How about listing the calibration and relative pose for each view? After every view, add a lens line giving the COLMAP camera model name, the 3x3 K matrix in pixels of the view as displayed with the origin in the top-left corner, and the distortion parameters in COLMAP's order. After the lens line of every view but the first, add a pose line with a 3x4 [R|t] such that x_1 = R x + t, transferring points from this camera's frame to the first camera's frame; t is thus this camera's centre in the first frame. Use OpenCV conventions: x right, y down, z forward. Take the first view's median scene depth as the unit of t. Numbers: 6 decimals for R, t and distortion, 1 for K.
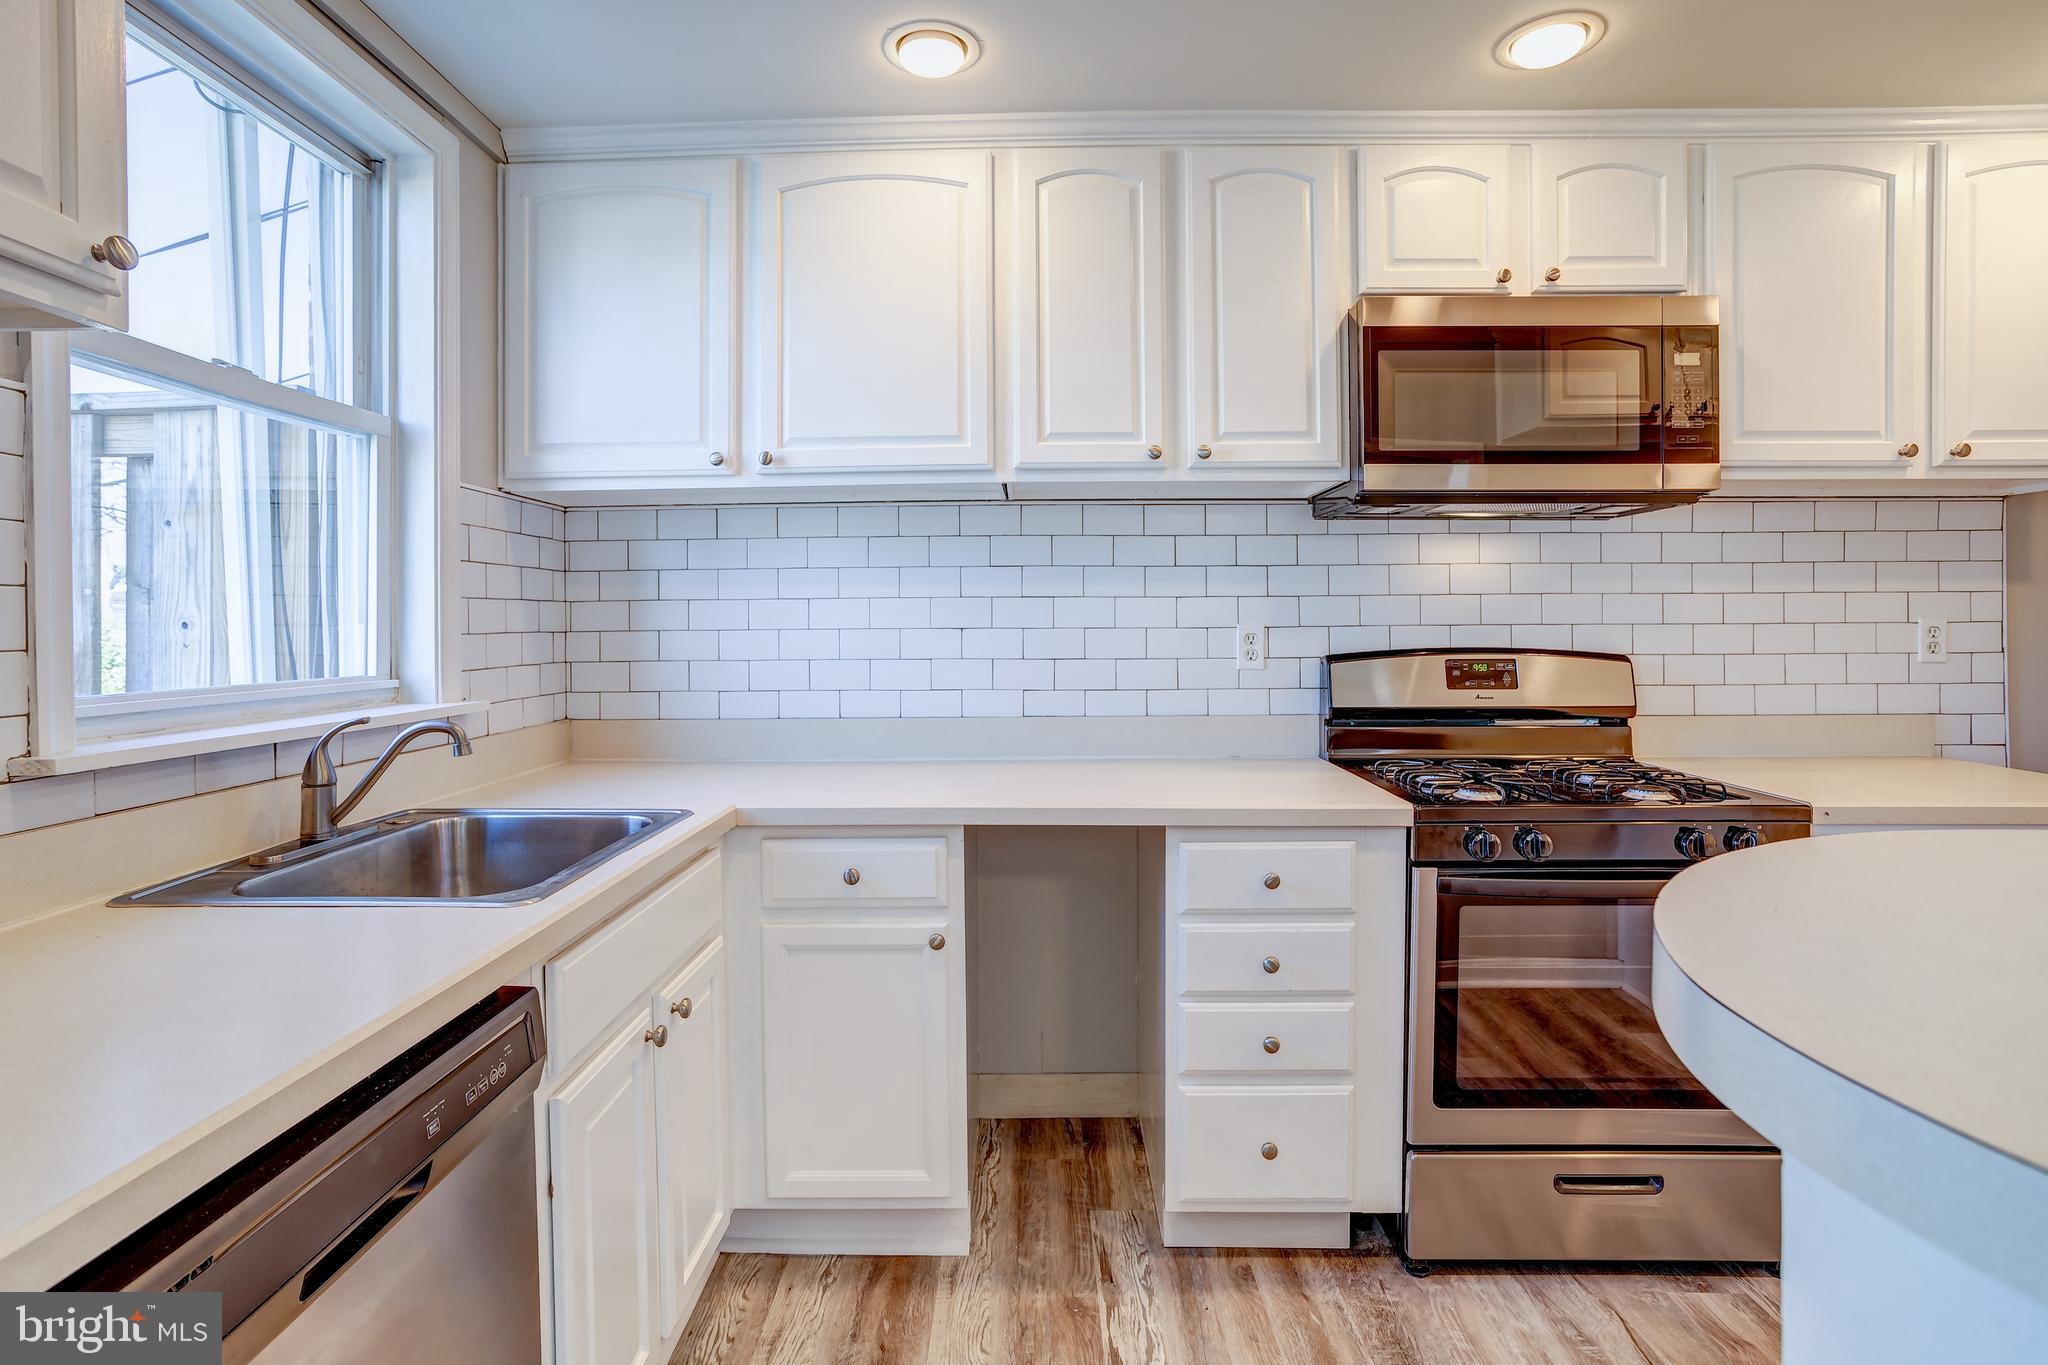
lens RADIAL K [[989.7, 0, 997.0], [0, 989.7, 677.7], [0, 0, 1]] dist [-0.043321, 0.028183]
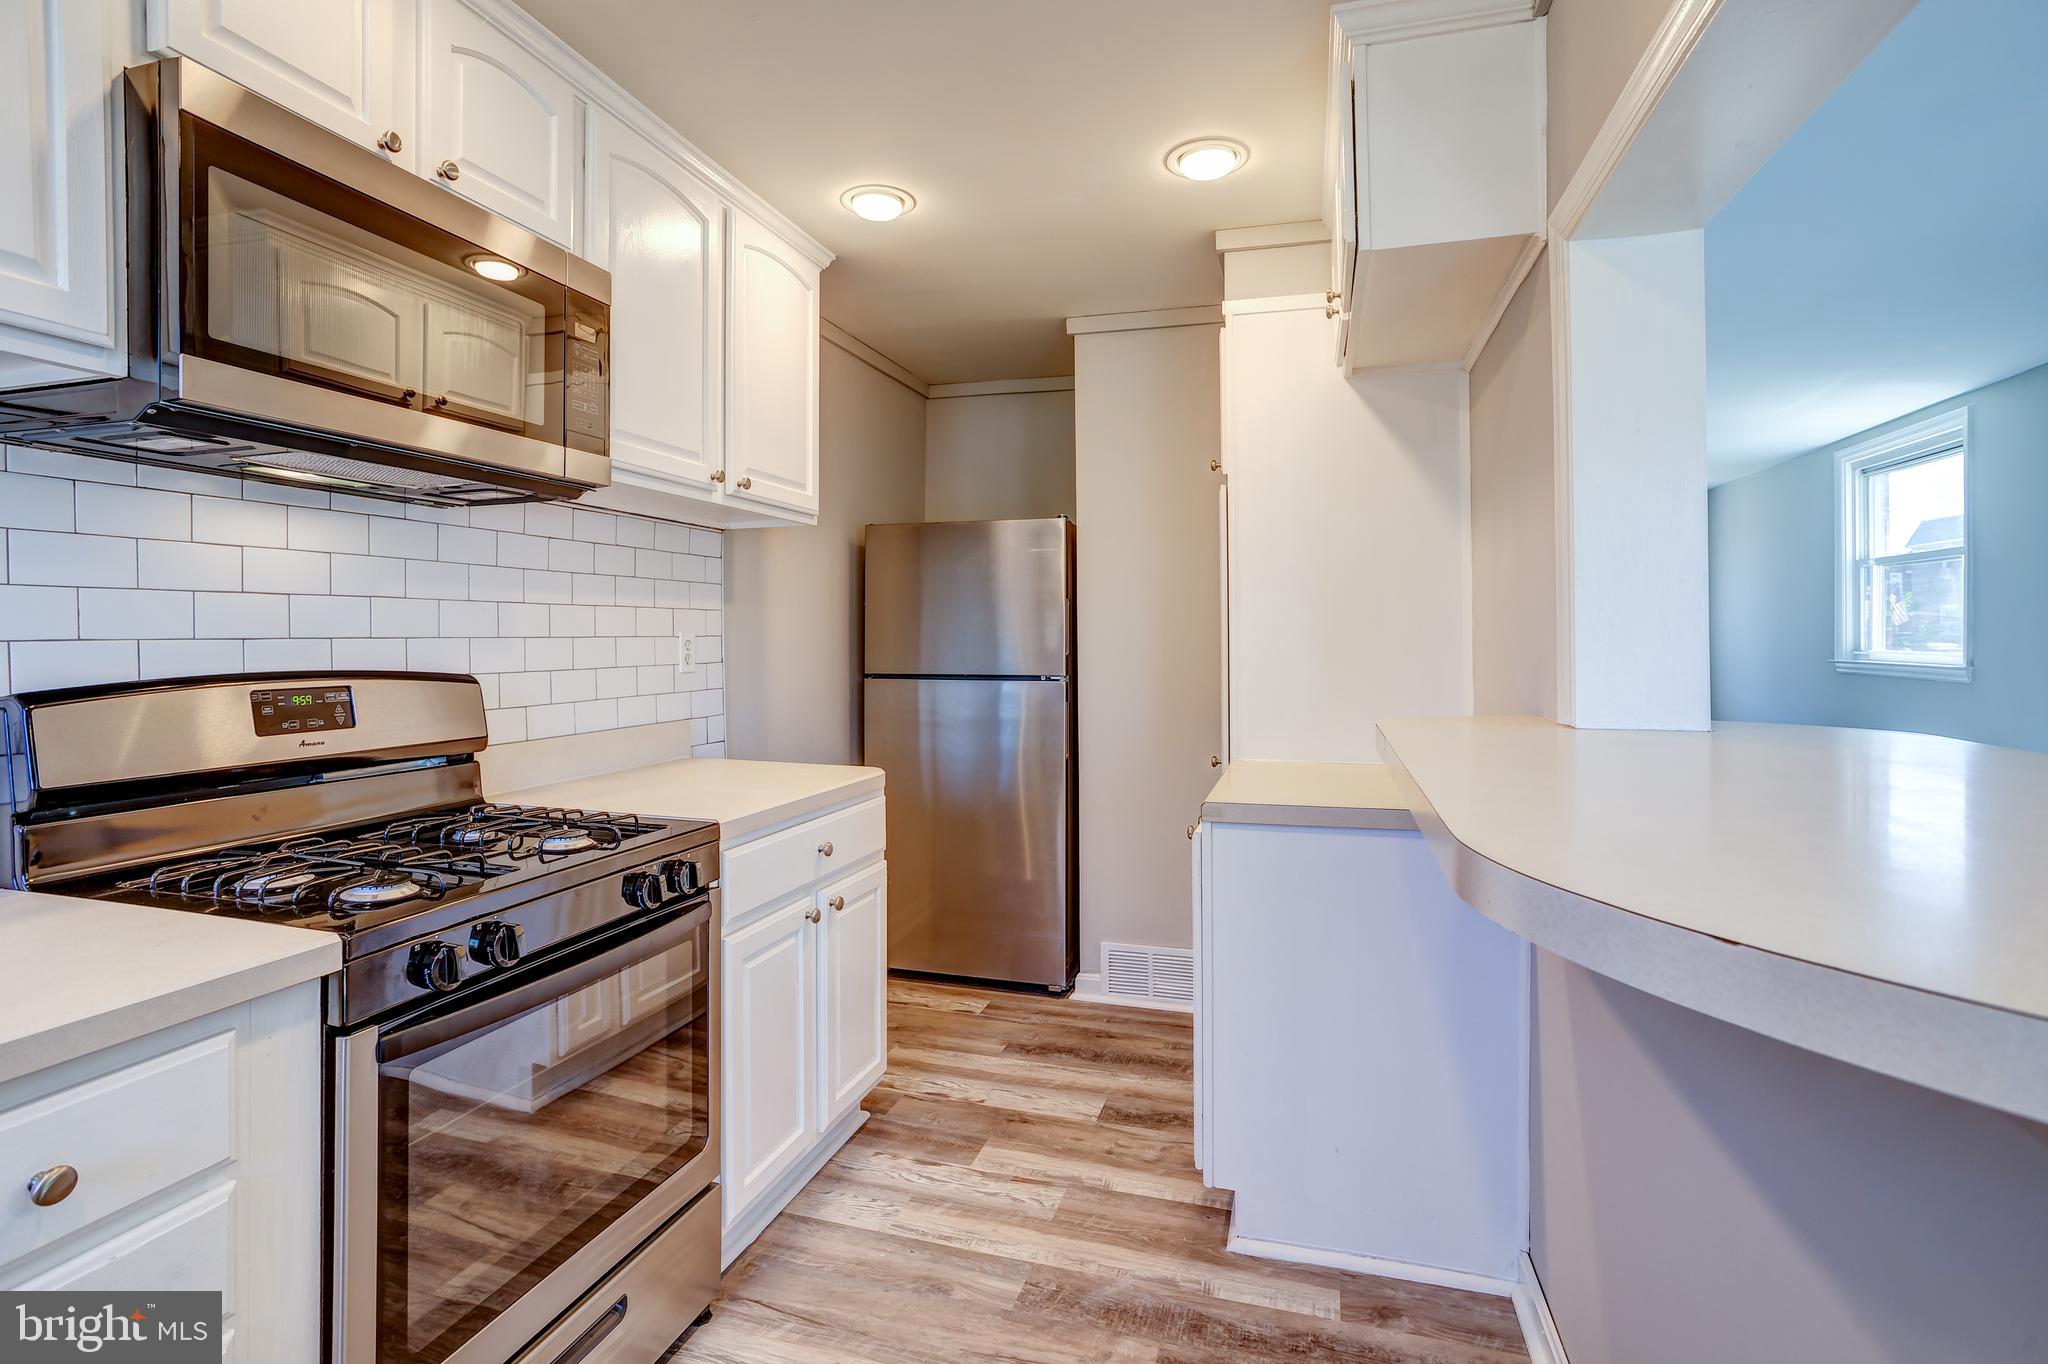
lens RADIAL K [[999.5, 0, 1016.7], [0, 999.5, 644.9], [0, 0, 1]] dist [-0.070376, 0.030693]
pose [[0.256565, -0.003709, 0.966520, -0.033742], [0.054202, 0.998474, -0.010557, -0.015228], [-0.965006, 0.055096, 0.256374, 0.350562]]
